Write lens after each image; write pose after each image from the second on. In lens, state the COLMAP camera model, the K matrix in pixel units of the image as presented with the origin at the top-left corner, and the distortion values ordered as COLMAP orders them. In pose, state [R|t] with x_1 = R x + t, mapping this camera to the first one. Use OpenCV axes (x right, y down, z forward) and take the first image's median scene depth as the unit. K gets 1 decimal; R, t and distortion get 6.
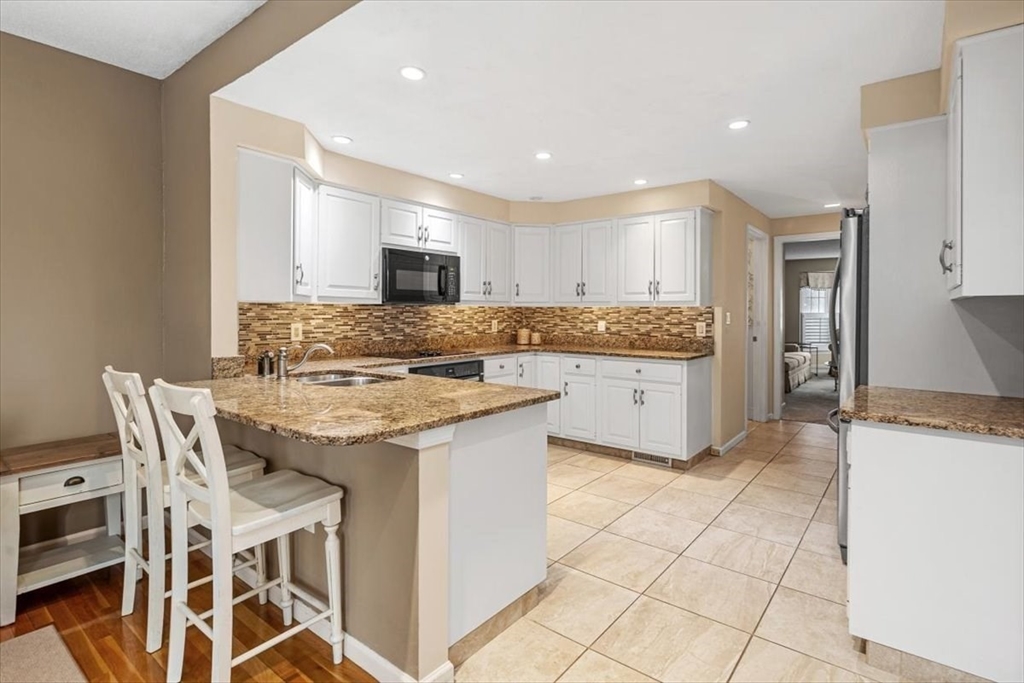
lens RADIAL K [[513.0, 0, 513.0], [0, 513.0, 312.5], [0, 0, 1]] dist [-0.003440, -0.000349]
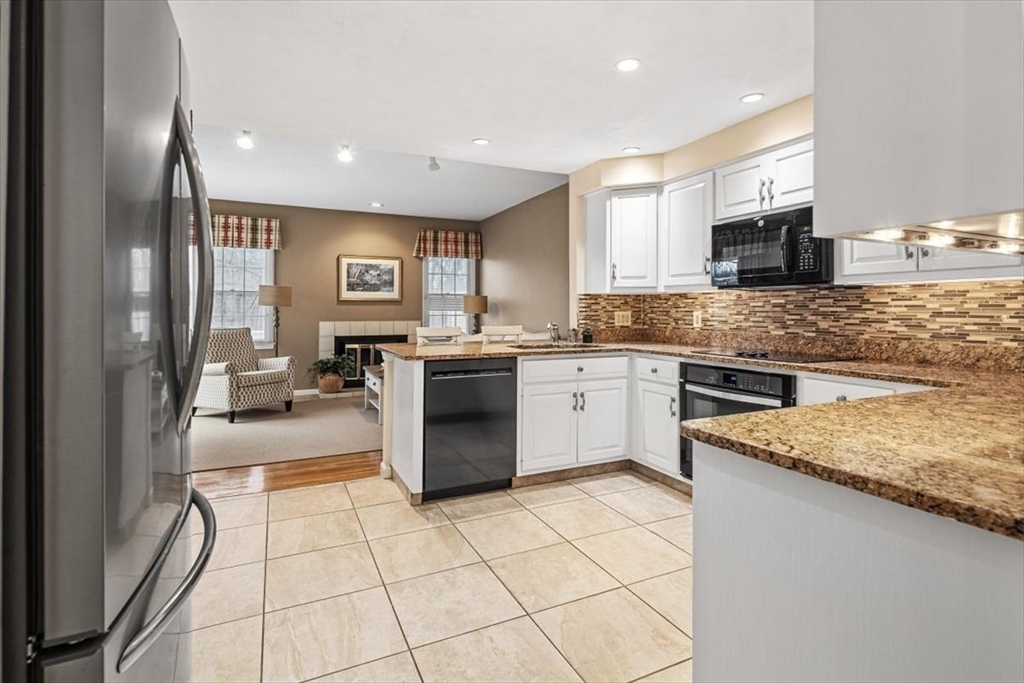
lens RADIAL K [[497.2, 0, 512.7], [0, 497.2, 312.6], [0, 0, 1]] dist [0.001147, 0.000223]
pose [[-0.438441, 0.003094, -0.898755, 0.639747], [-0.002928, 0.999984, 0.004871, 0.018535], [0.898755, 0.004767, -0.438425, 1.027659]]
